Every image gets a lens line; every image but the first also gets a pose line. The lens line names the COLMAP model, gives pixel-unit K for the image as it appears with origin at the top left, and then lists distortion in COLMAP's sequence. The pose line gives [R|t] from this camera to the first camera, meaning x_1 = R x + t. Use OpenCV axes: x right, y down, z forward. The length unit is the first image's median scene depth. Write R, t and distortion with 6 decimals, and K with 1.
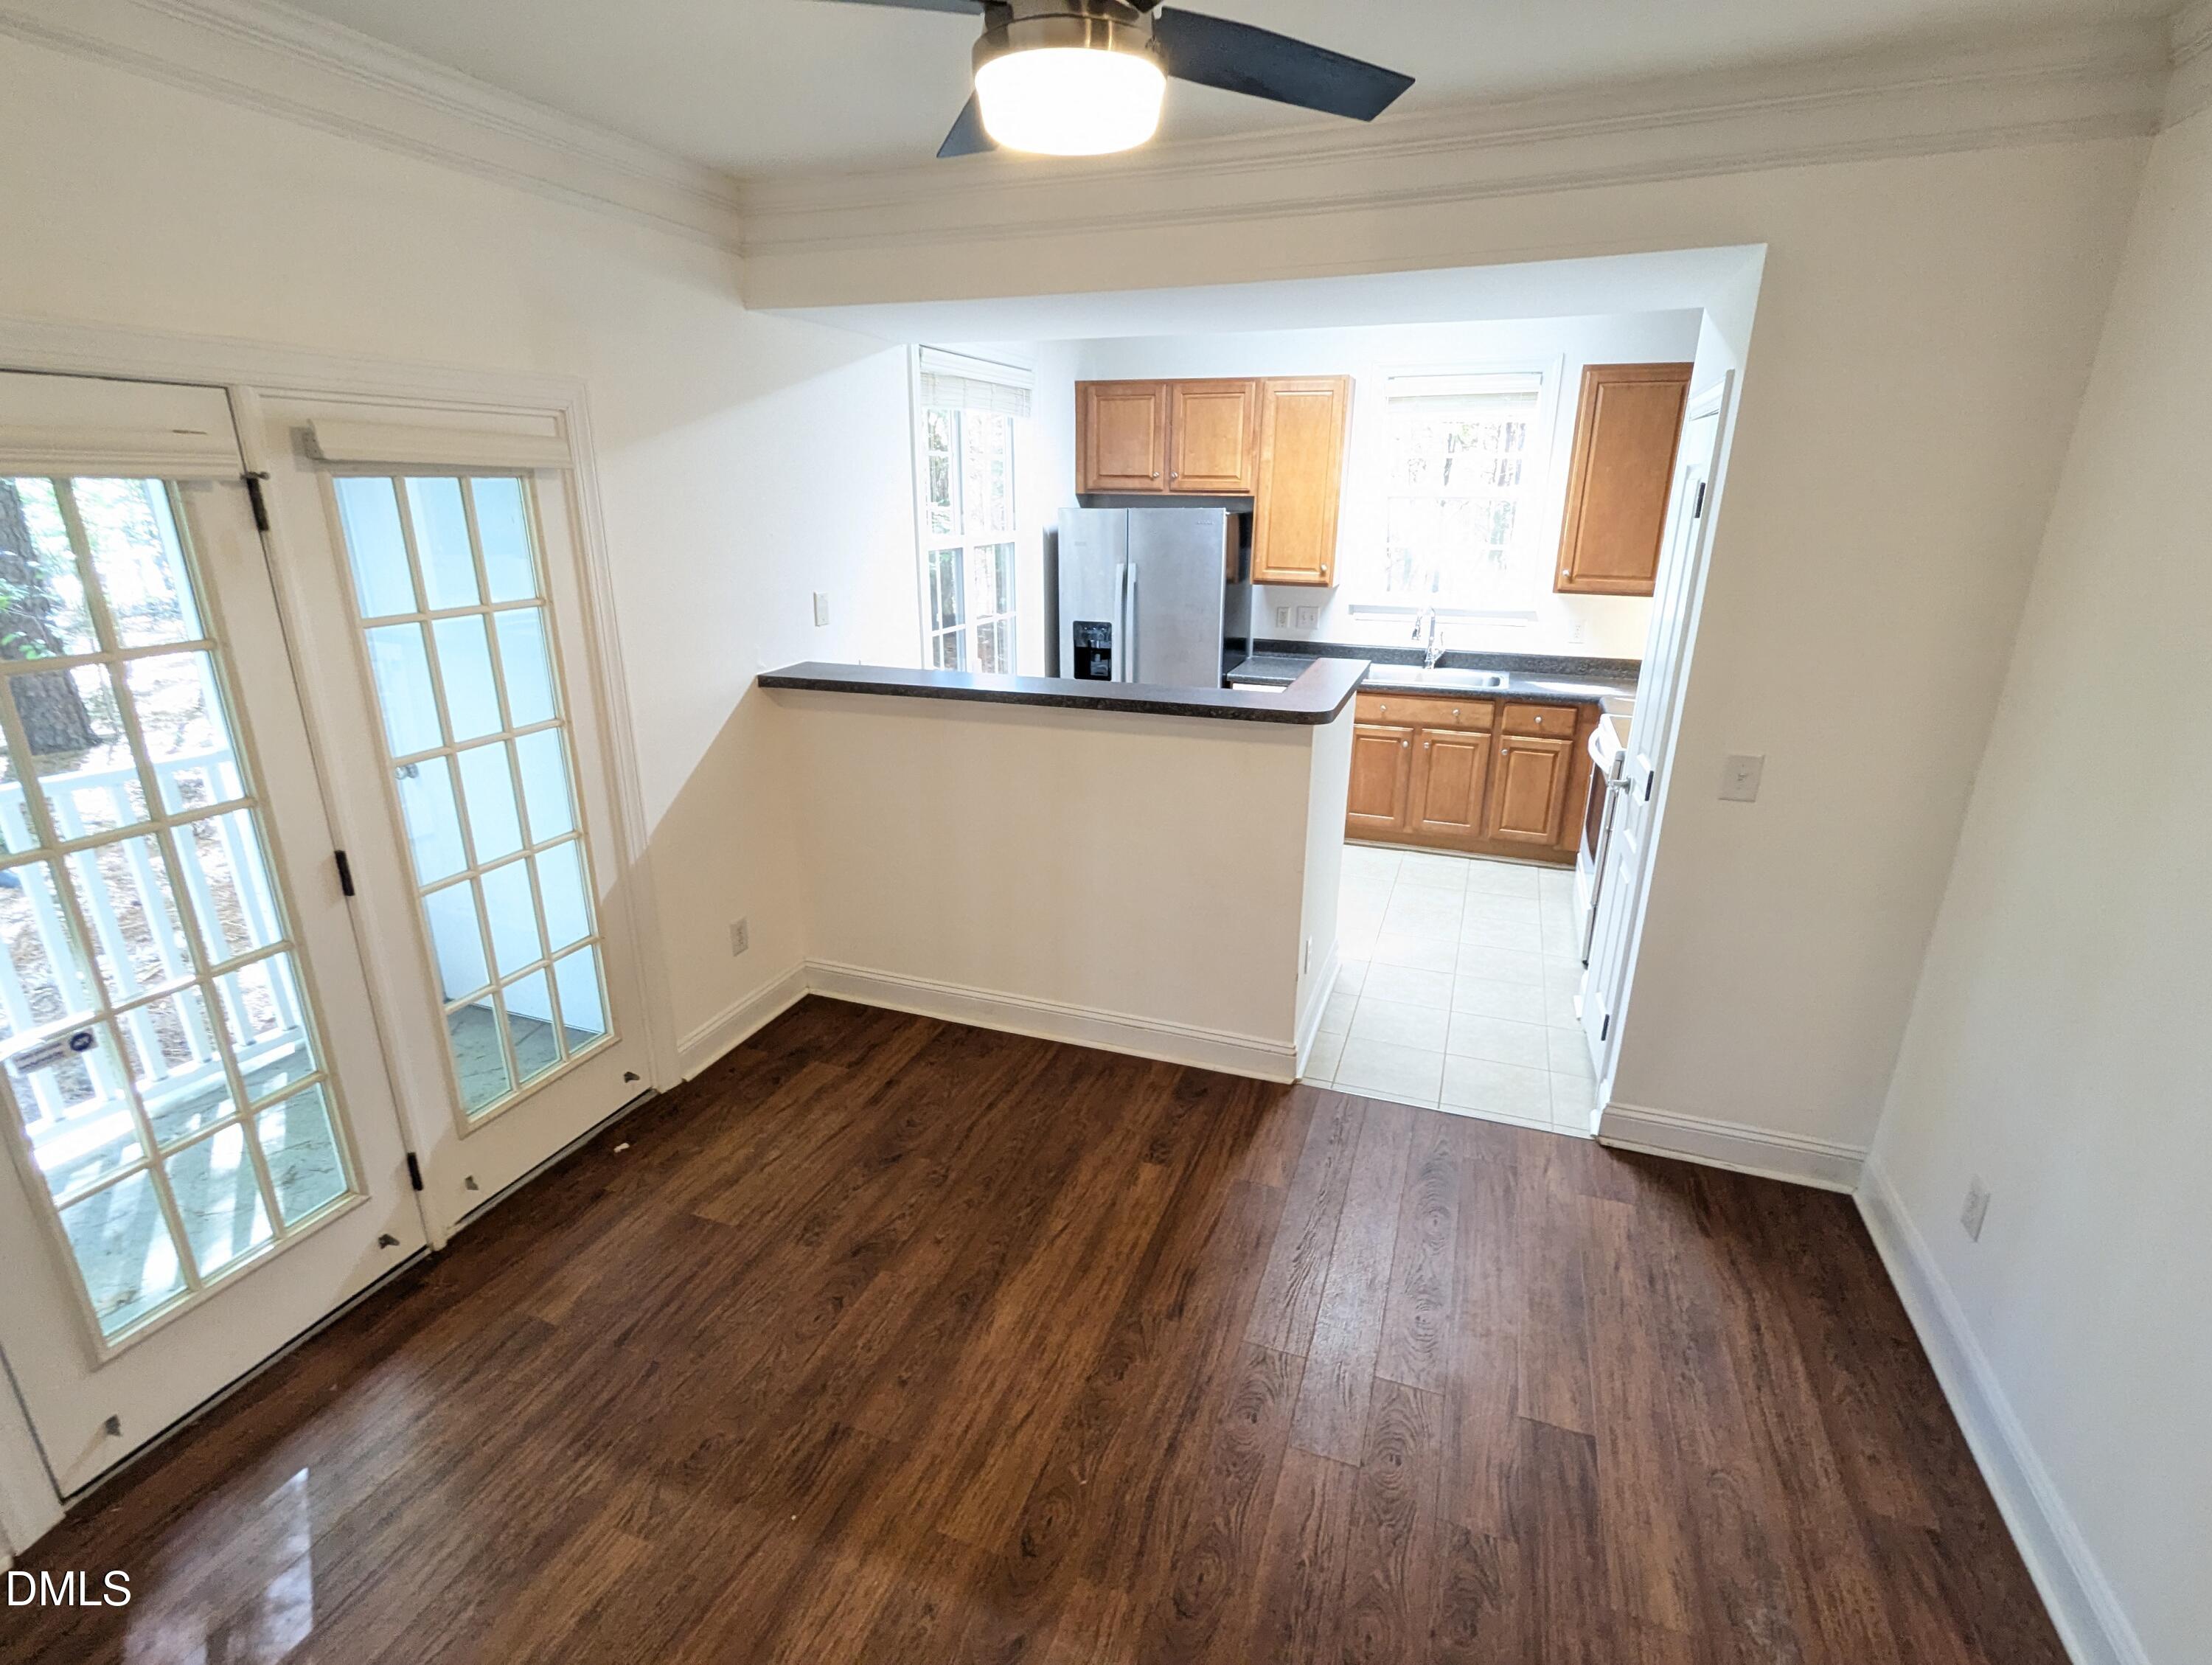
lens RADIAL K [[1072.9, 0, 1104.5], [0, 1072.9, 838.7], [0, 0, 1]] dist [0.023390, -0.000575]
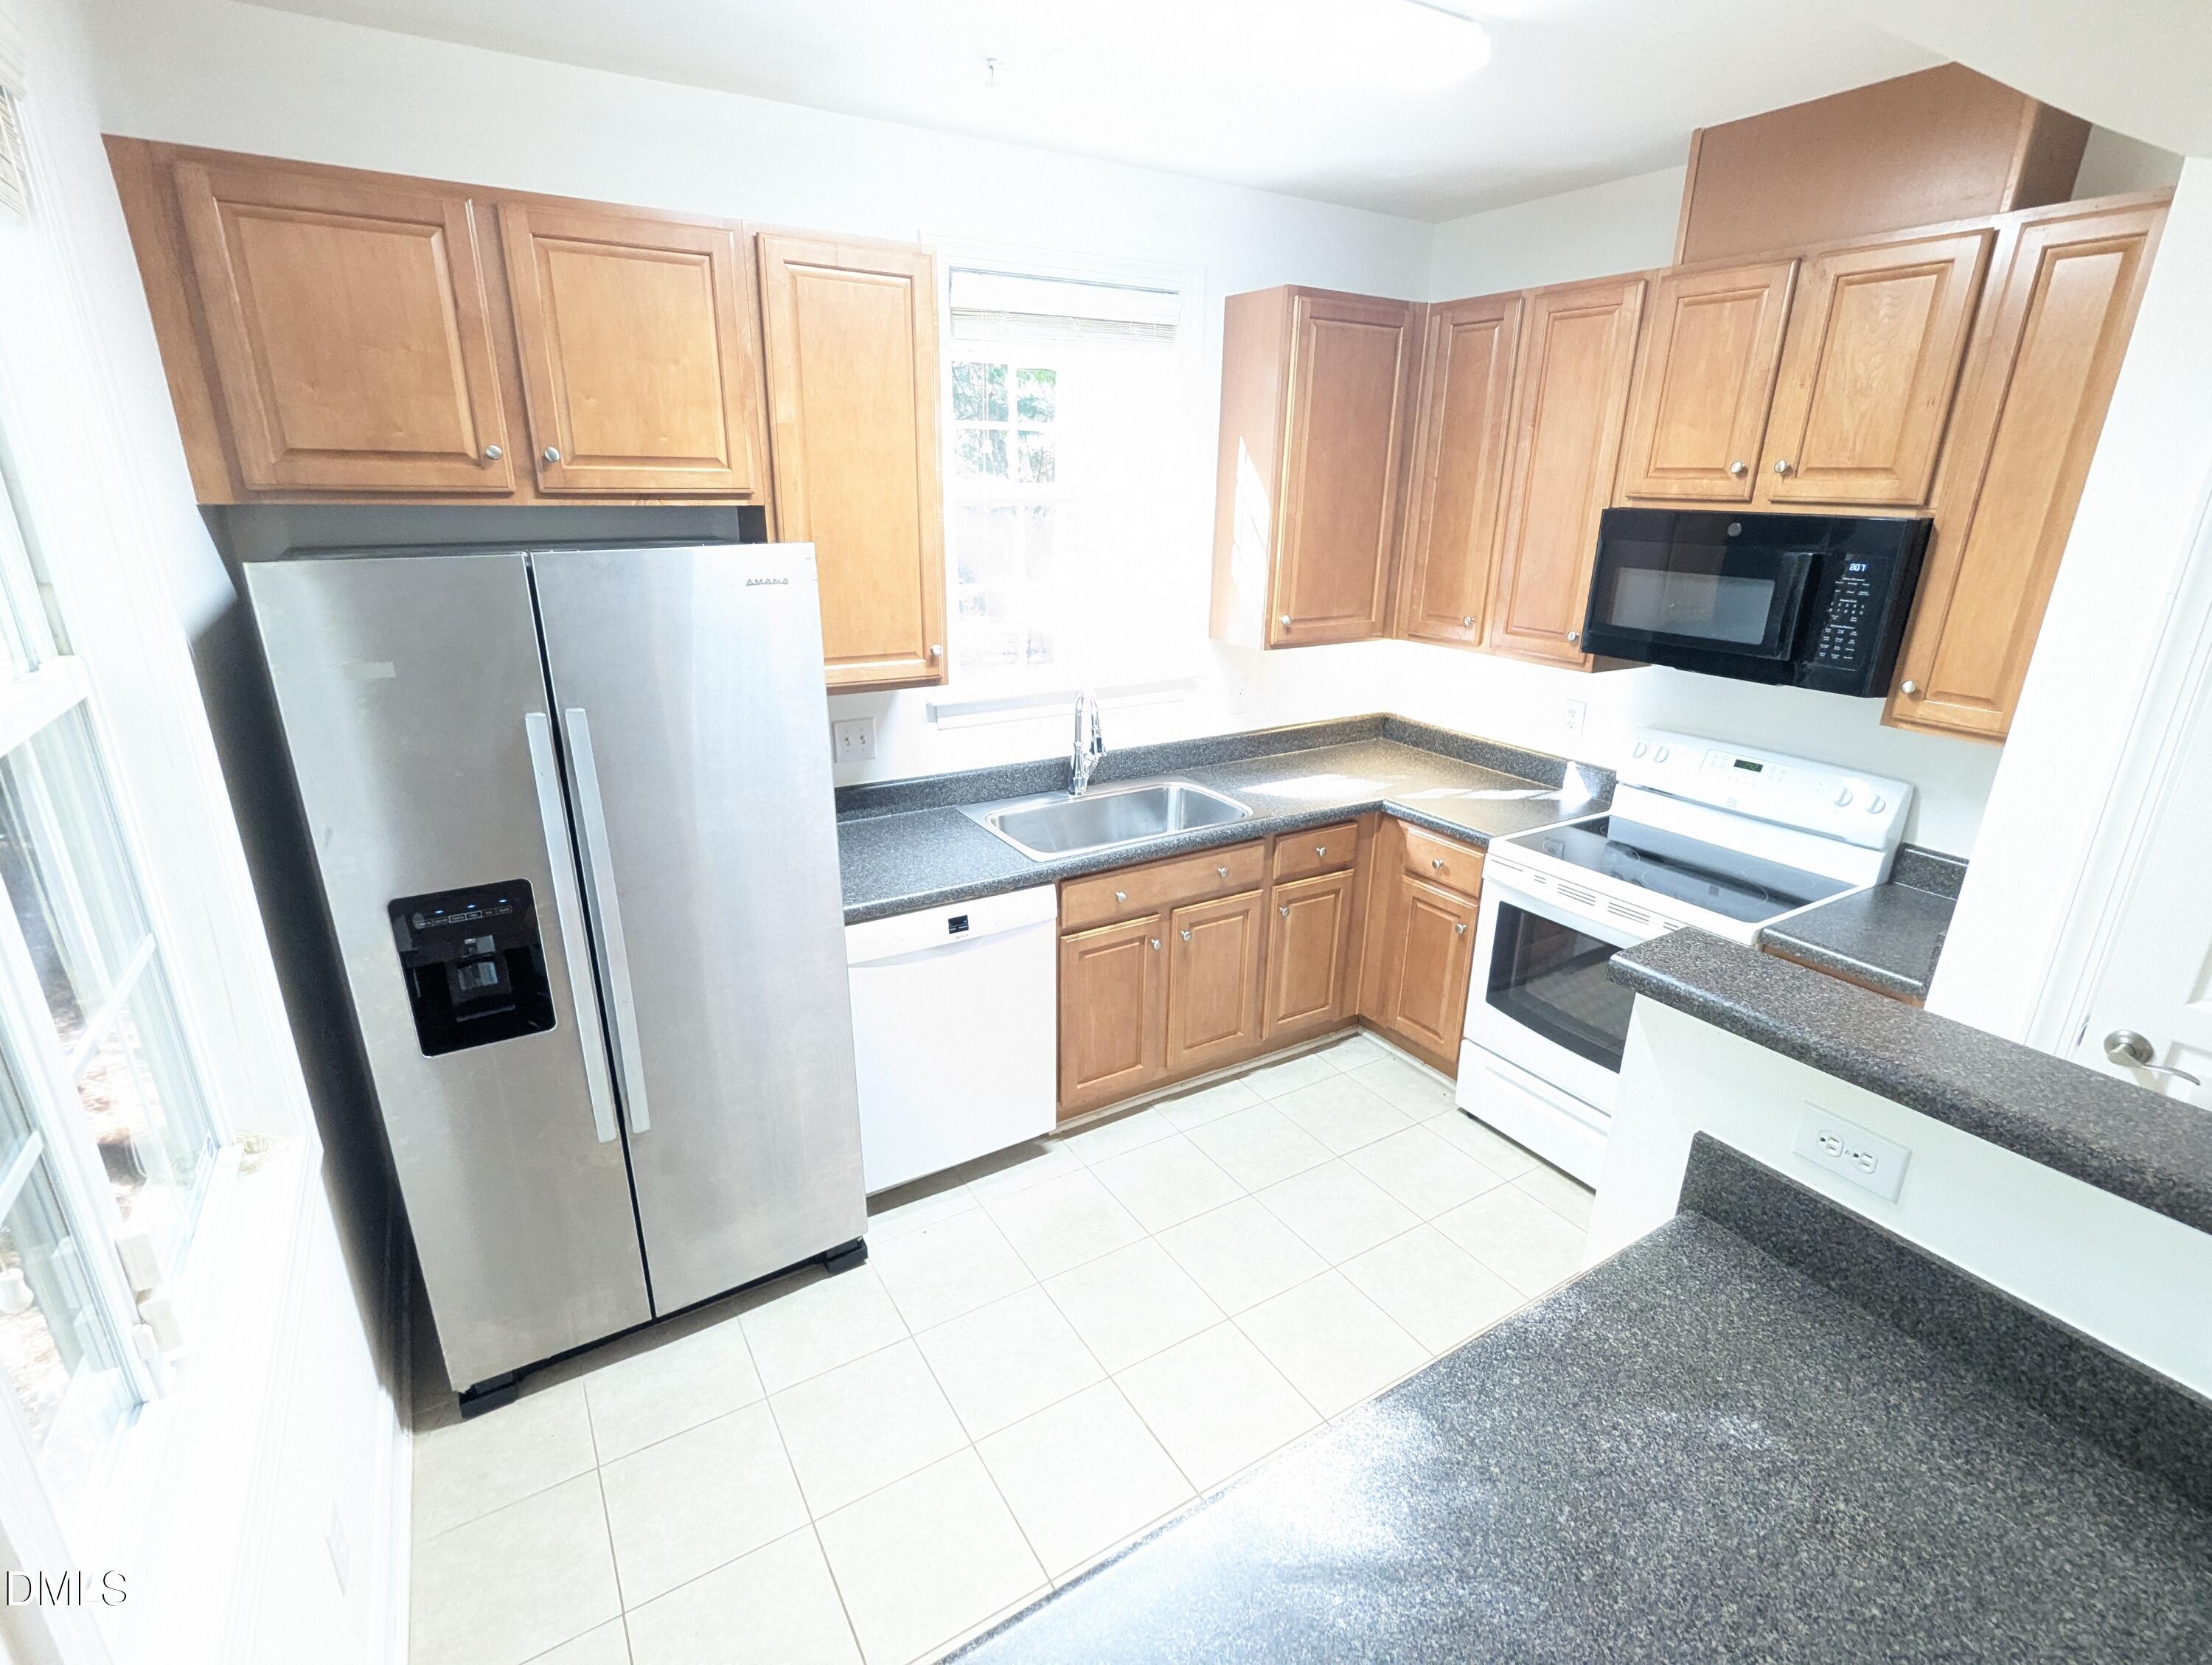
lens RADIAL K [[1033.3, 0, 1100.8], [0, 1033.3, 826.1], [0, 0, 1]] dist [0.000393, -0.000587]
pose [[0.625513, -0.247690, 0.739853, -0.127830], [0.239046, 0.963507, 0.120462, -0.229509], [-0.742691, 0.101509, 0.661896, 0.689474]]
